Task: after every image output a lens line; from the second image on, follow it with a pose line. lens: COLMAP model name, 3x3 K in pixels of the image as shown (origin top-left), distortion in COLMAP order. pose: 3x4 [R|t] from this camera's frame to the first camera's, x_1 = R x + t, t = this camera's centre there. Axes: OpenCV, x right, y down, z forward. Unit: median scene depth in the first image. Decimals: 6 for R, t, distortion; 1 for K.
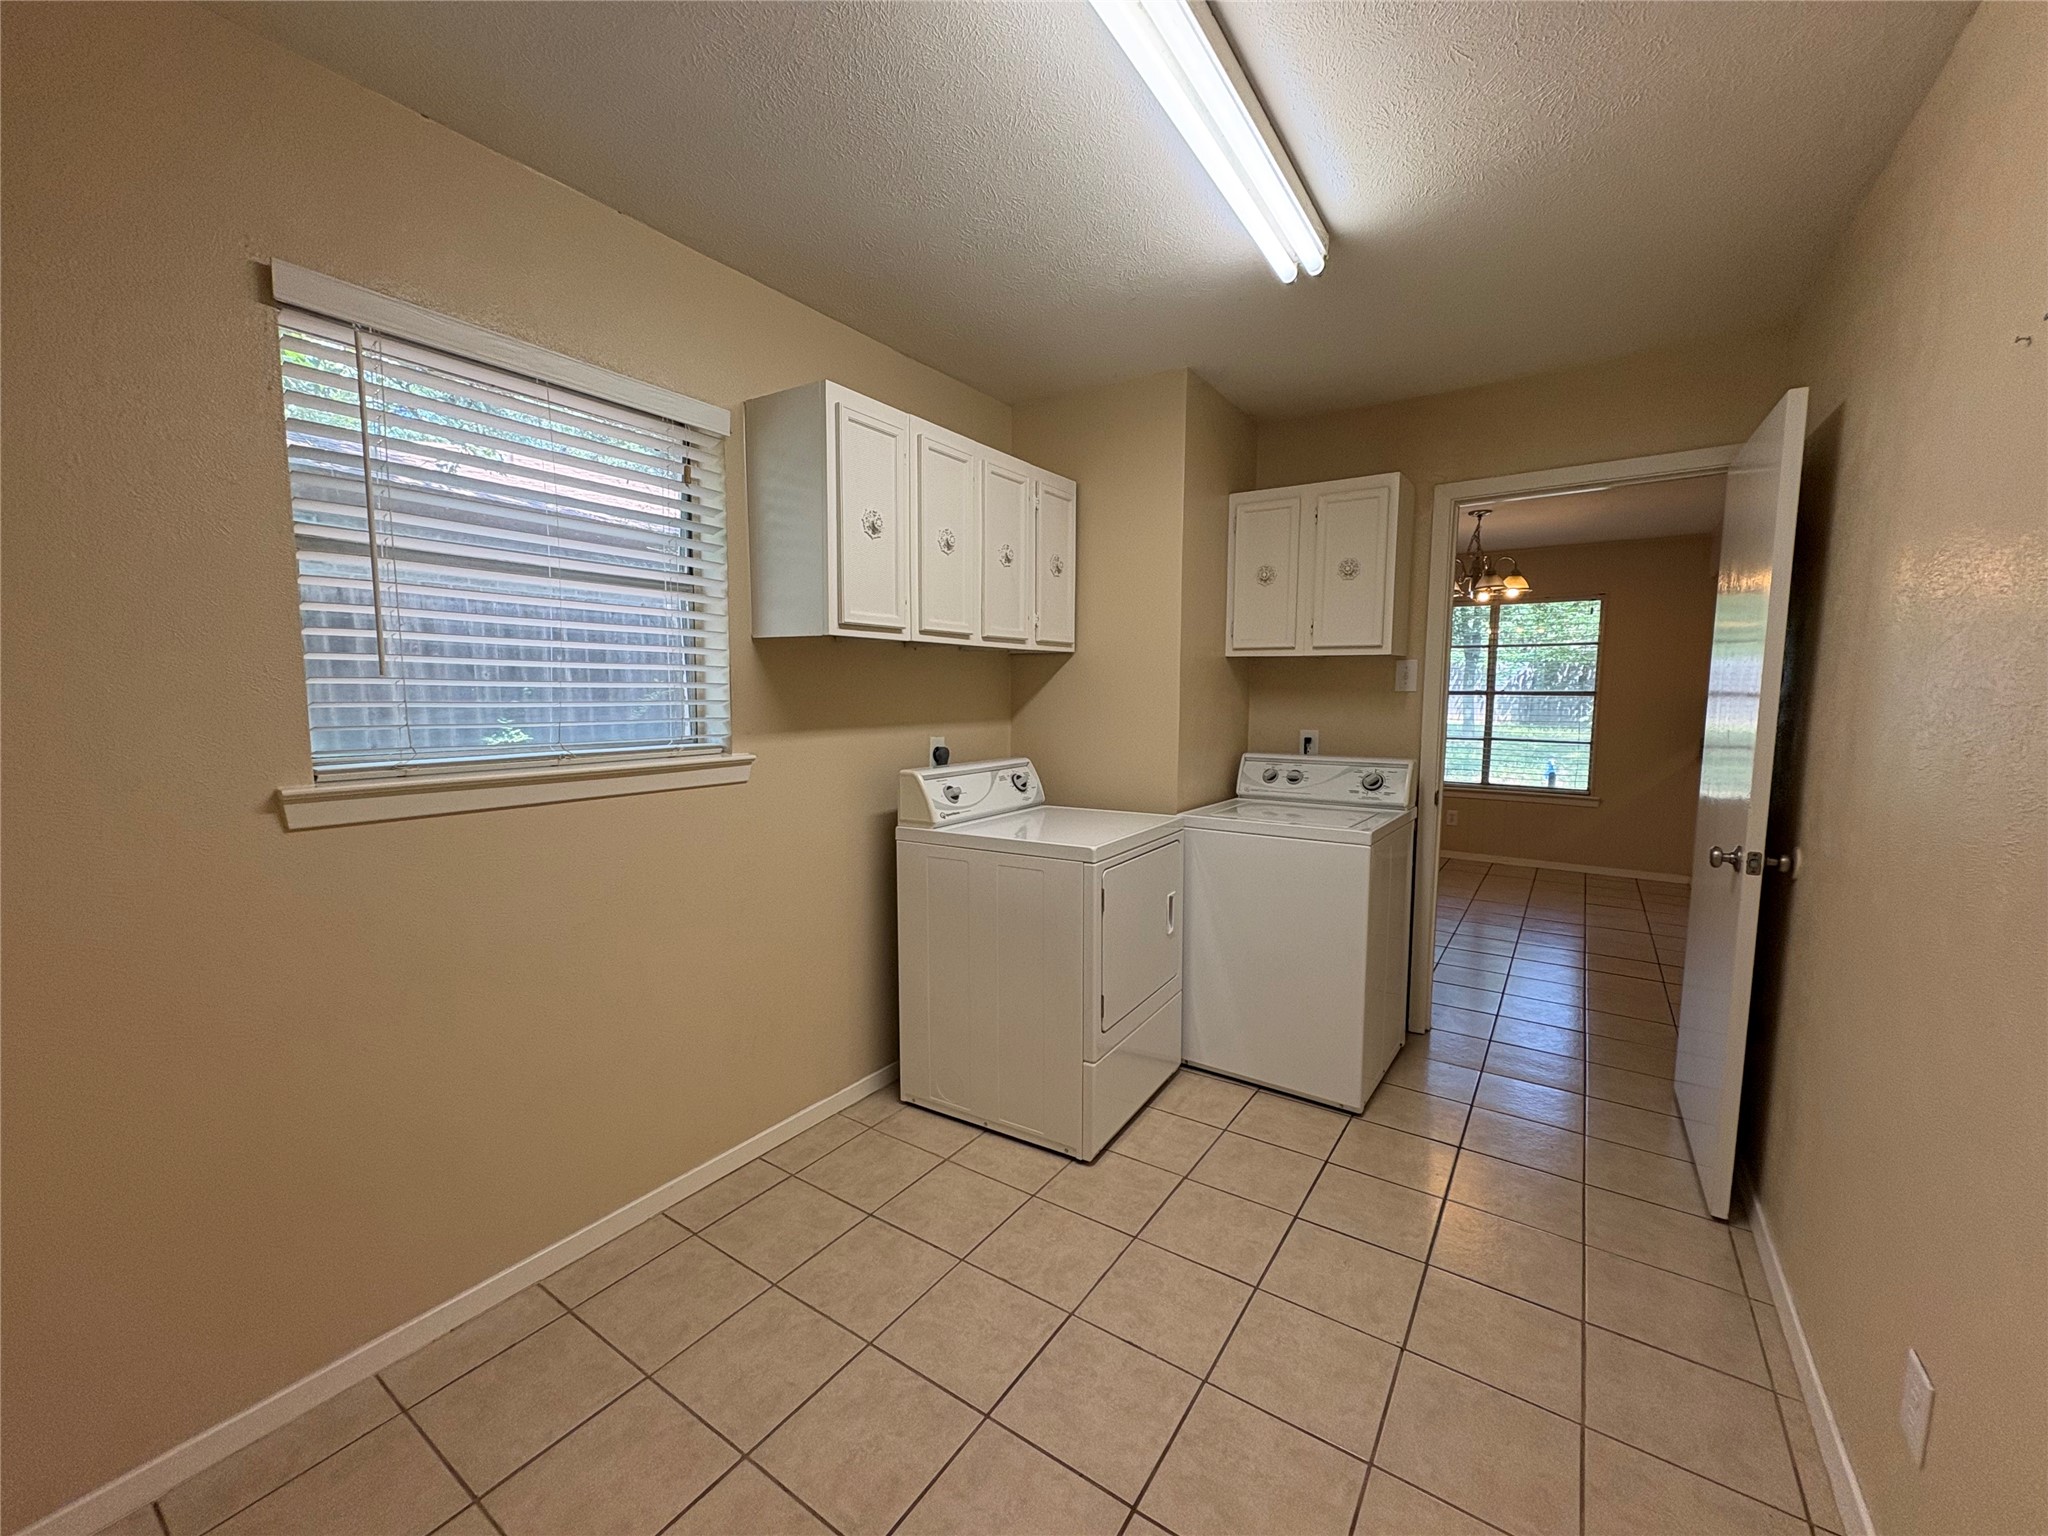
lens RADIAL K [[814.3, 0, 1024.0], [0, 814.3, 768.0], [0, 0, 1]] dist [-0.000688, 0.000998]
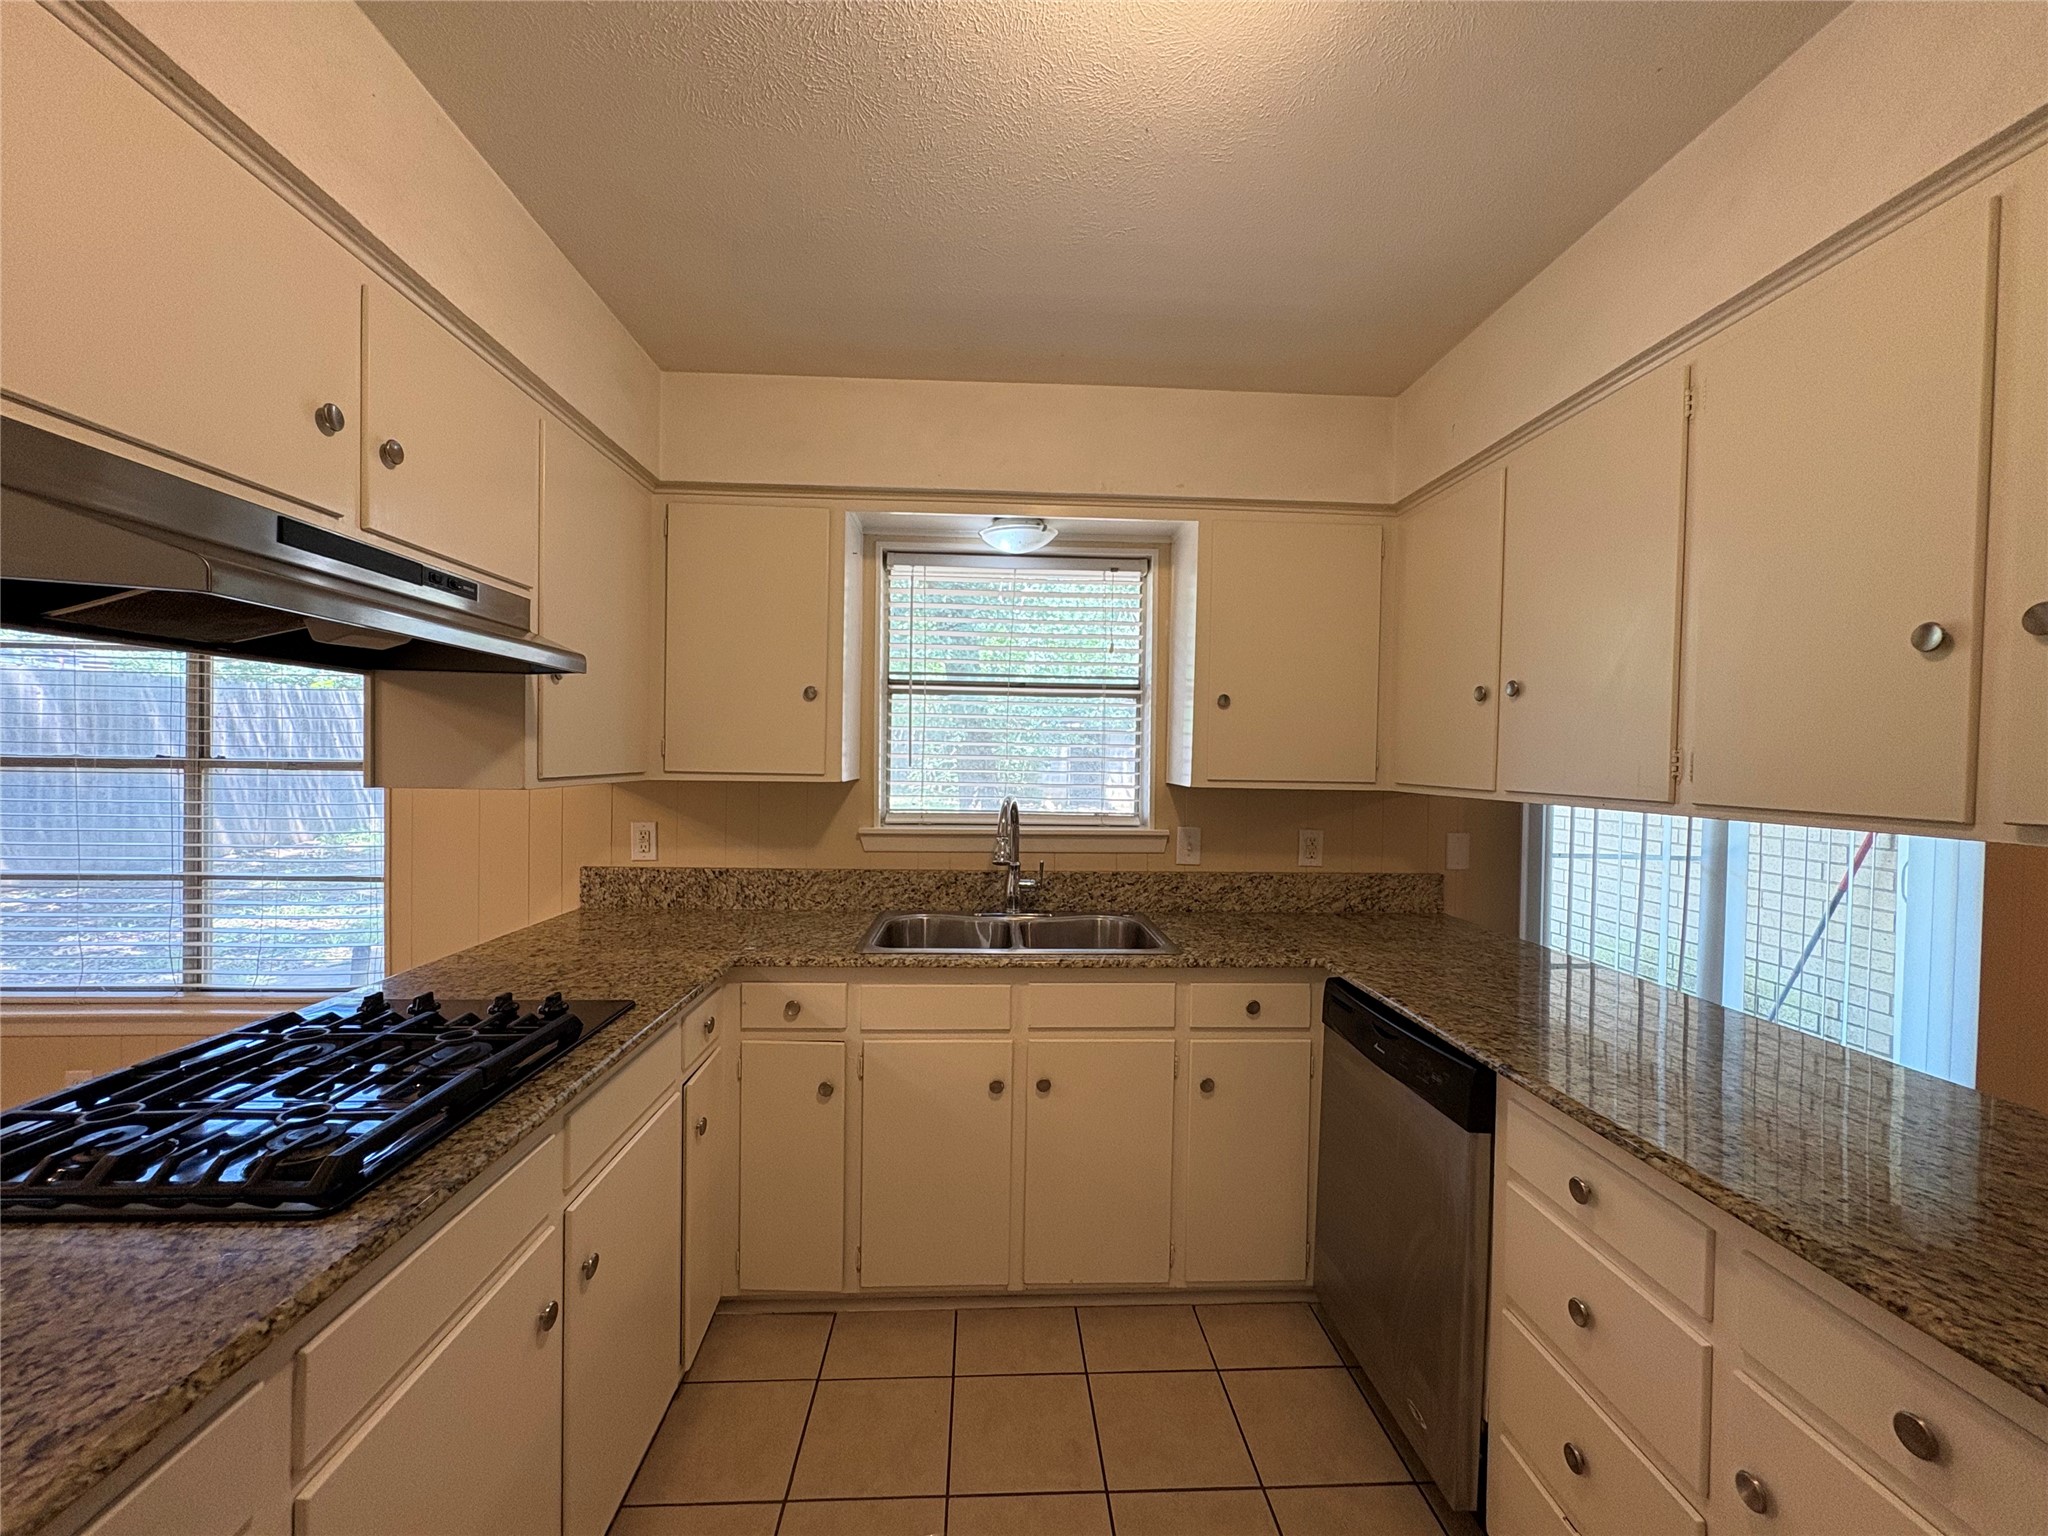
lens RADIAL K [[814.3, 0, 1024.0], [0, 814.3, 768.0], [0, 0, 1]] dist [-0.000688, 0.000998]
pose [[0.798021, -0.000565, 0.602629, 1.603242], [0.048353, 0.996835, -0.063095, -0.108763], [-0.600687, 0.079490, 0.795523, 1.042798]]
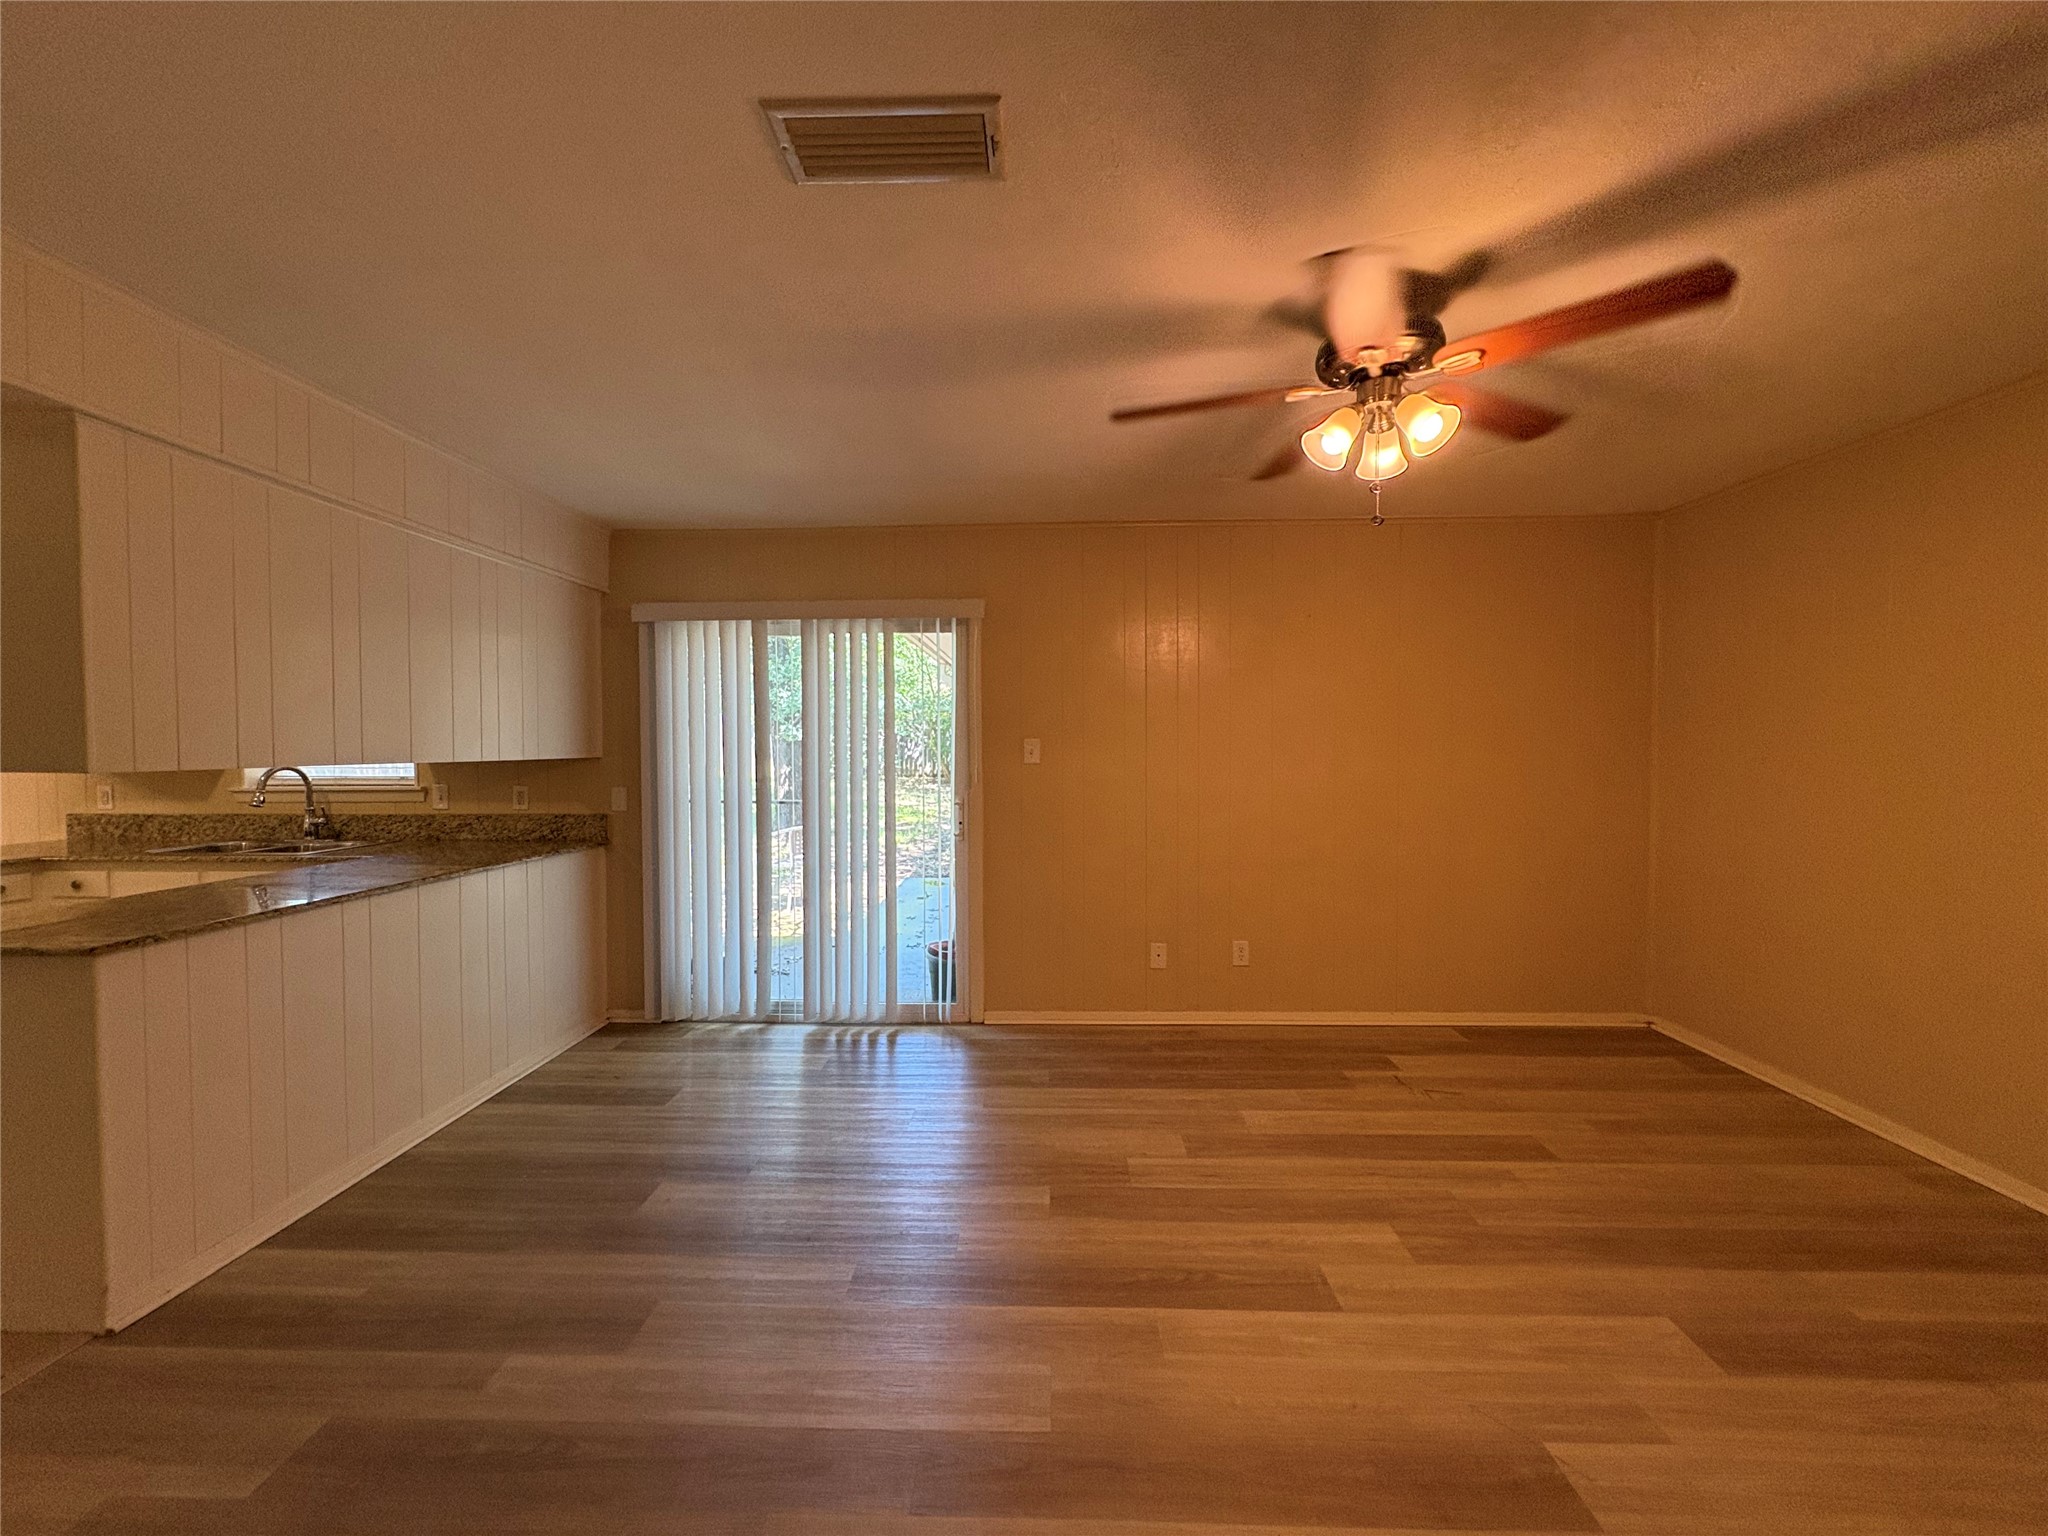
lens RADIAL K [[814.3, 0, 1024.0], [0, 814.3, 768.0], [0, 0, 1]] dist [-0.000688, 0.000998]
pose [[0.842665, -0.023352, 0.537931, 2.464968], [0.059234, 0.997016, -0.049508, 0.019179], [-0.535170, 0.073582, 0.841534, -0.155777]]
